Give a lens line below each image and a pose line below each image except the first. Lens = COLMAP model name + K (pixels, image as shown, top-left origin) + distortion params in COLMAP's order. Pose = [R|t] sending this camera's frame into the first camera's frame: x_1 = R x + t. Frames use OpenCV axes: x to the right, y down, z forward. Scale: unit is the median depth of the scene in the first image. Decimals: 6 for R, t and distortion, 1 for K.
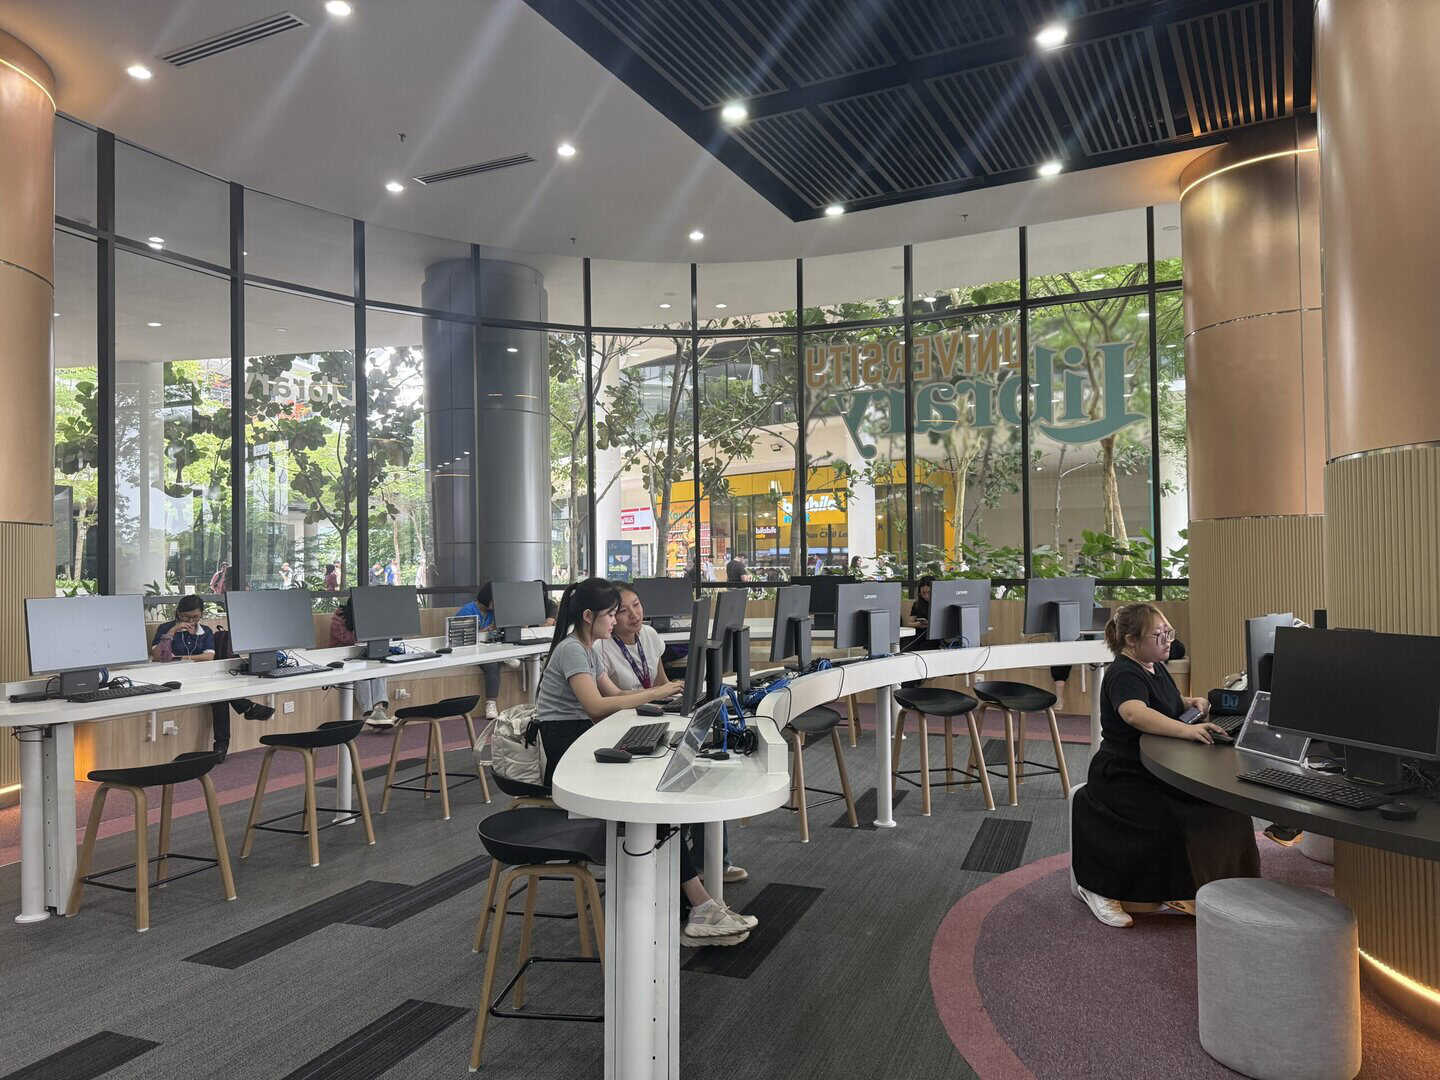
lens RADIAL K [[967.6, 0, 717.9], [0, 967.6, 548.9], [0, 0, 1]] dist [0.031701, -0.062834]
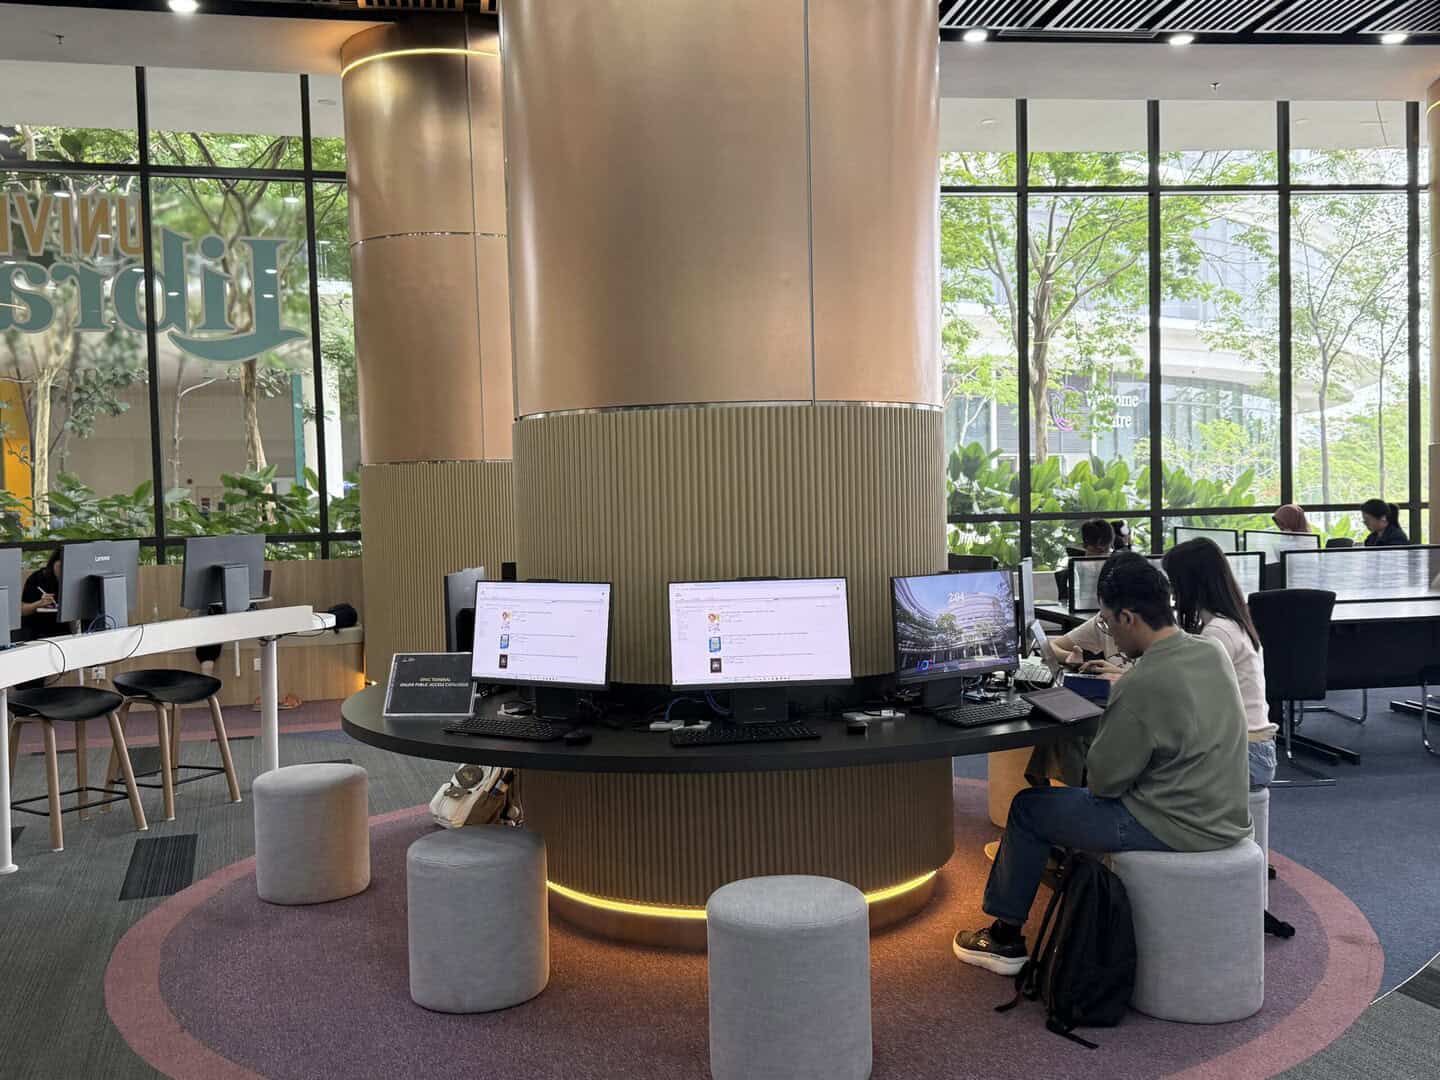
lens RADIAL K [[1387.5, 0, 718.6], [0, 1387.5, 534.0], [0, 0, 1]] dist [0.458155, 0.002787]
pose [[0.746398, -0.019693, 0.665208, -0.179357], [-0.004497, 0.999390, 0.034632, -0.018935], [-0.665484, -0.028840, 0.745854, -0.226634]]
